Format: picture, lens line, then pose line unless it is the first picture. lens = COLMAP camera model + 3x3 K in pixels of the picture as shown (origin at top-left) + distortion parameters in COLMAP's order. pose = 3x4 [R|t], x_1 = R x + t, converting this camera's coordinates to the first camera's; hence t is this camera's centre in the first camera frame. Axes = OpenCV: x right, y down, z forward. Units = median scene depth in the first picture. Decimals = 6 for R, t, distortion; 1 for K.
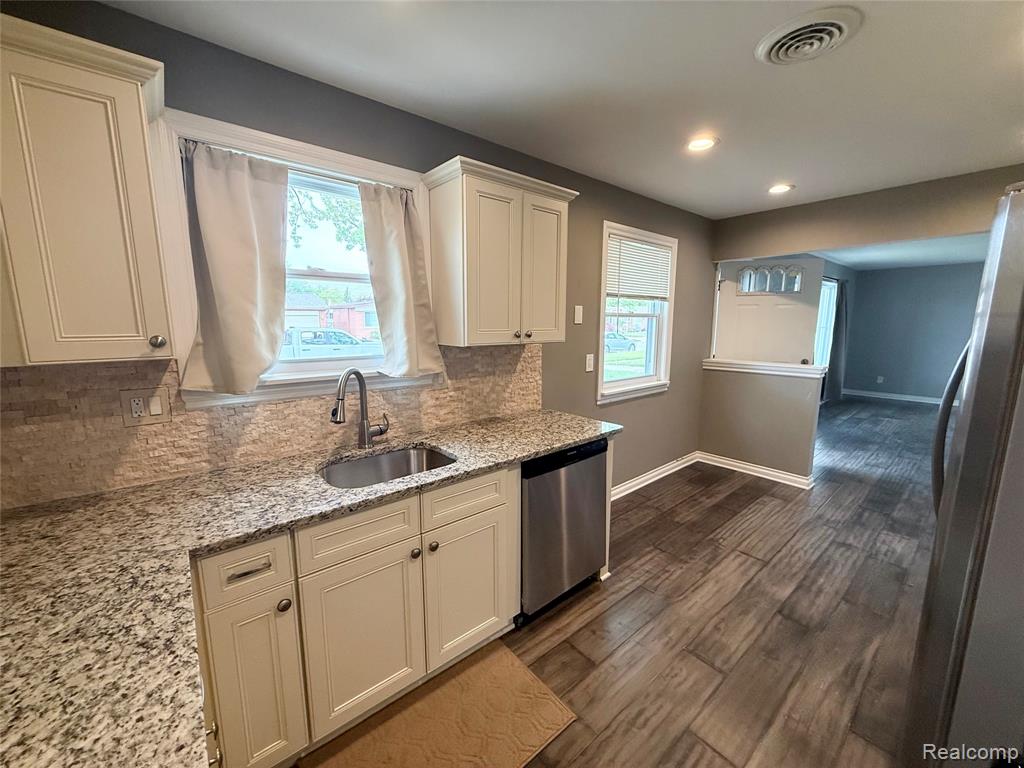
lens RADIAL K [[406.5, 0, 509.6], [0, 406.5, 386.4], [0, 0, 1]] dist [-0.001548, -0.000661]
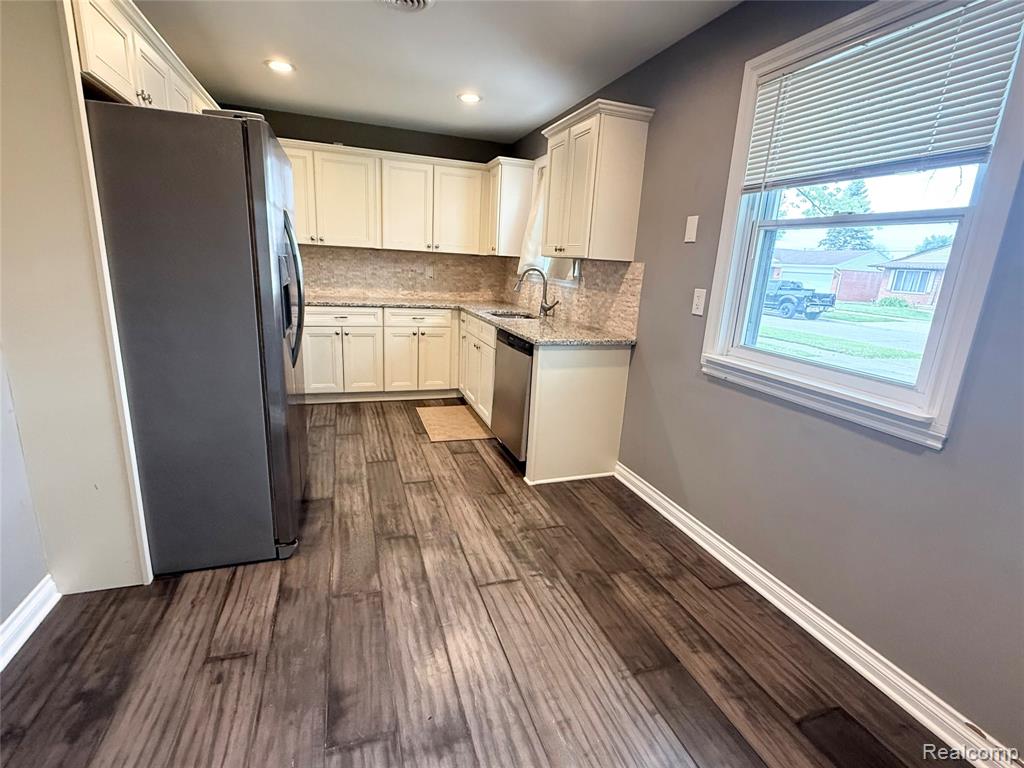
lens RADIAL K [[487.2, 0, 512.9], [0, 487.2, 385.3], [0, 0, 1]] dist [0.002009, -0.000538]
pose [[-0.356860, 0.211520, -0.909895, 1.072716], [-0.199553, 0.934283, 0.295454, -0.106167], [0.912595, 0.287008, -0.291199, 1.001780]]
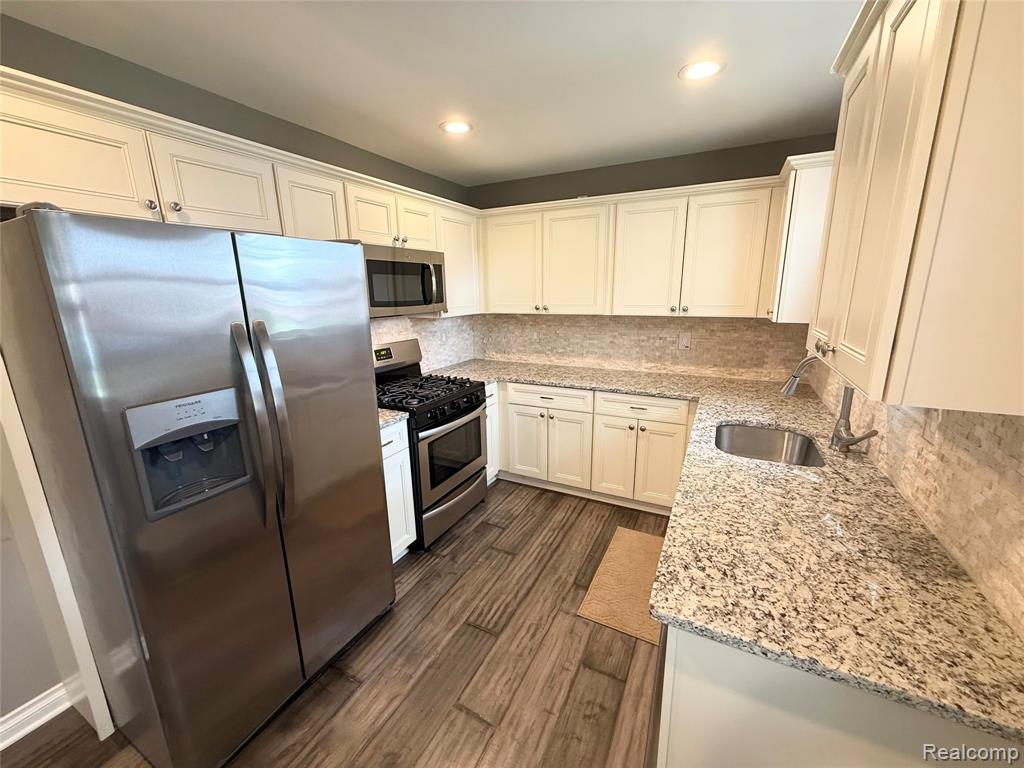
lens RADIAL K [[406.5, 0, 513.2], [0, 406.5, 386.9], [0, 0, 1]] dist [-0.001548, -0.000661]
pose [[-0.920659, 0.103673, -0.376349, 0.393089], [-0.047908, 0.926794, 0.372502, -0.172802], [0.387417, 0.360978, -0.848294, 0.901381]]
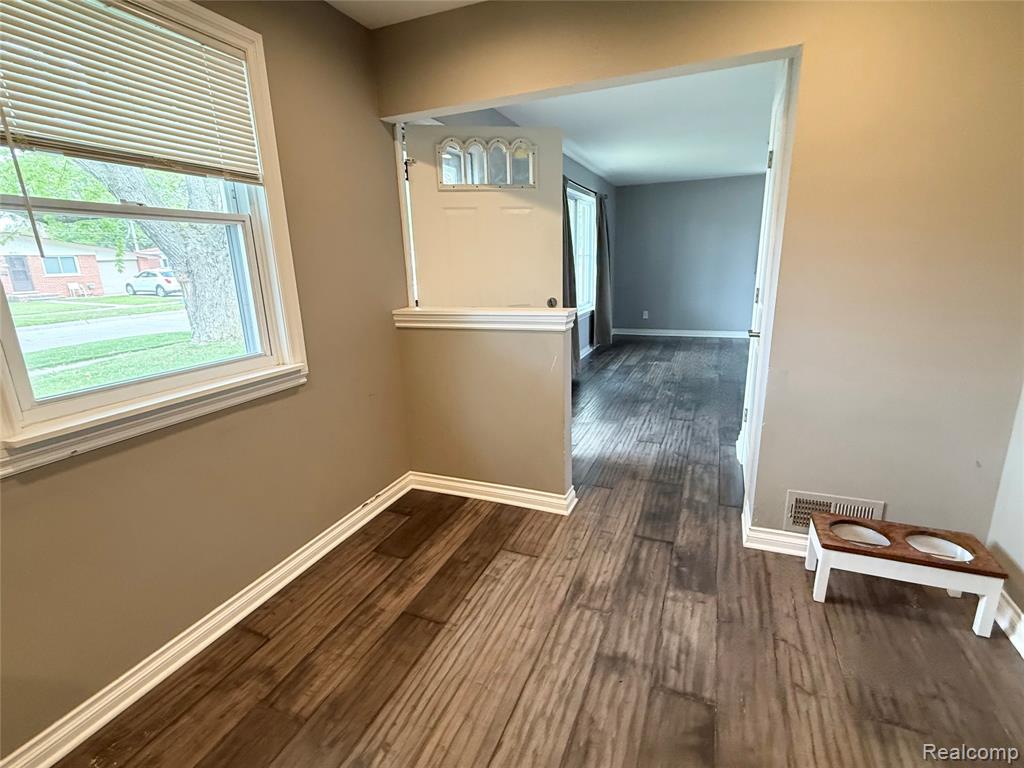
lens RADIAL K [[487.2, 0, 513.6], [0, 487.2, 384.7], [0, 0, 1]] dist [0.002009, -0.000538]
pose [[0.884279, -0.139878, 0.445517, 0.440734], [0.100356, 0.988714, 0.111235, -0.033446], [-0.456048, -0.053652, 0.888336, 0.481110]]
